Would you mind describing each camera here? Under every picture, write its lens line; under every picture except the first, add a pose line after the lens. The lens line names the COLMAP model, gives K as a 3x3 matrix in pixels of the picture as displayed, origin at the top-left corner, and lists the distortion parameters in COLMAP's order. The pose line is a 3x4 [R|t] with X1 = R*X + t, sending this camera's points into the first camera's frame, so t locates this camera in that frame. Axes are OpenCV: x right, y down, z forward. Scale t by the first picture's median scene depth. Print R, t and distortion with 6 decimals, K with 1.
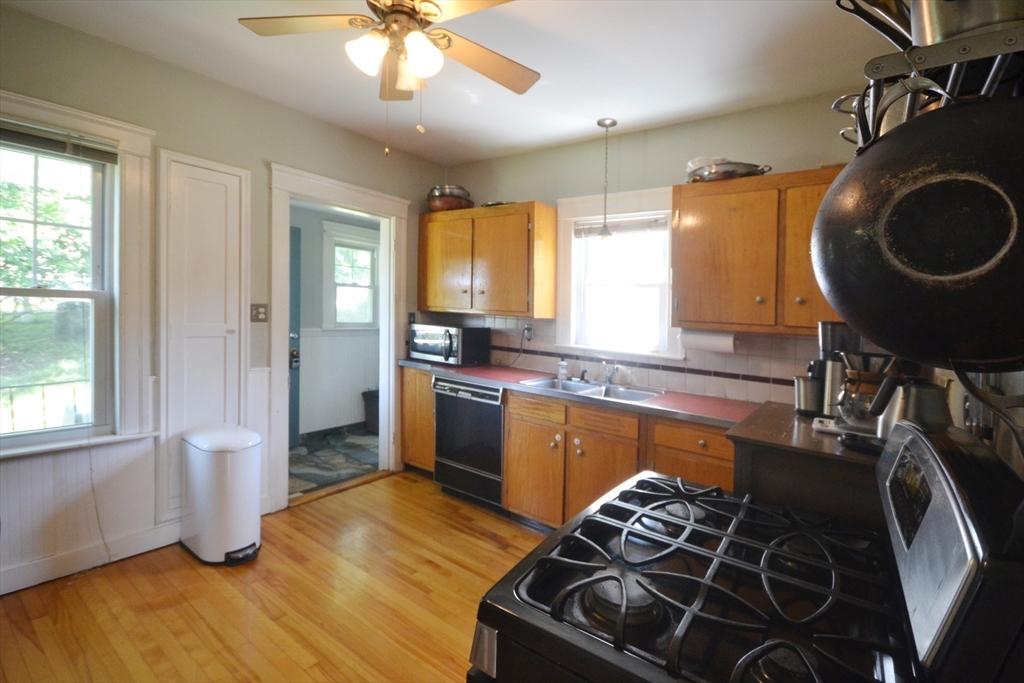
lens RADIAL K [[443.6, 0, 507.8], [0, 443.6, 321.6], [0, 0, 1]] dist [0.002305, 0.000117]
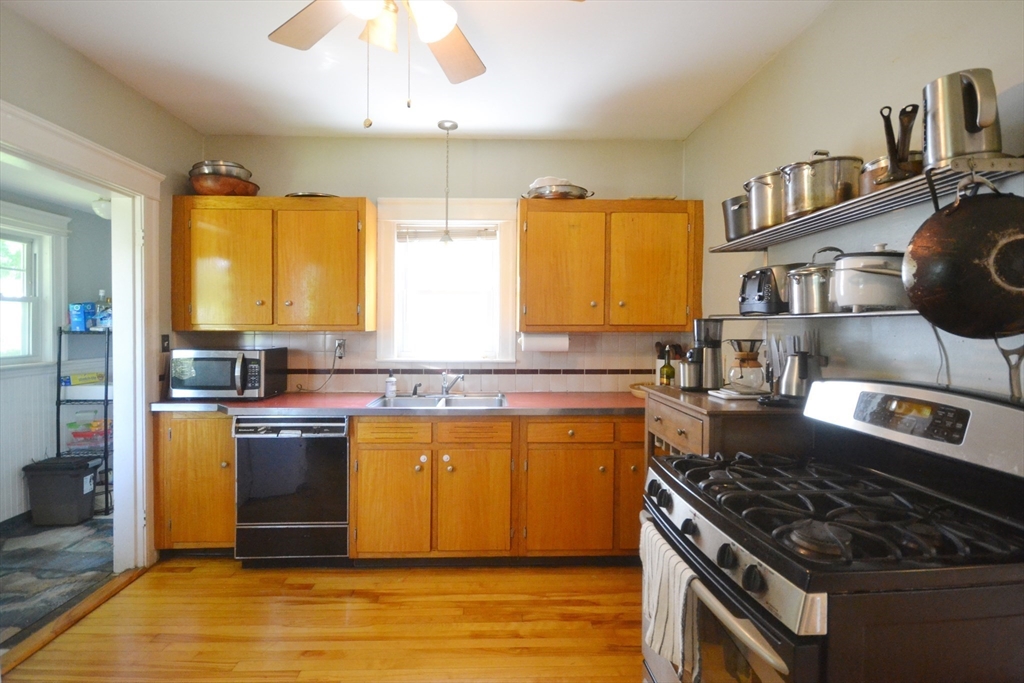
lens RADIAL K [[466.3, 0, 510.2], [0, 466.3, 331.1], [0, 0, 1]] dist [-0.003237, -0.001166]
pose [[0.799627, -0.057621, 0.597726, -0.266698], [0.056718, 0.998183, 0.020350, -0.011391], [-0.597812, 0.017630, 0.801442, 0.098116]]
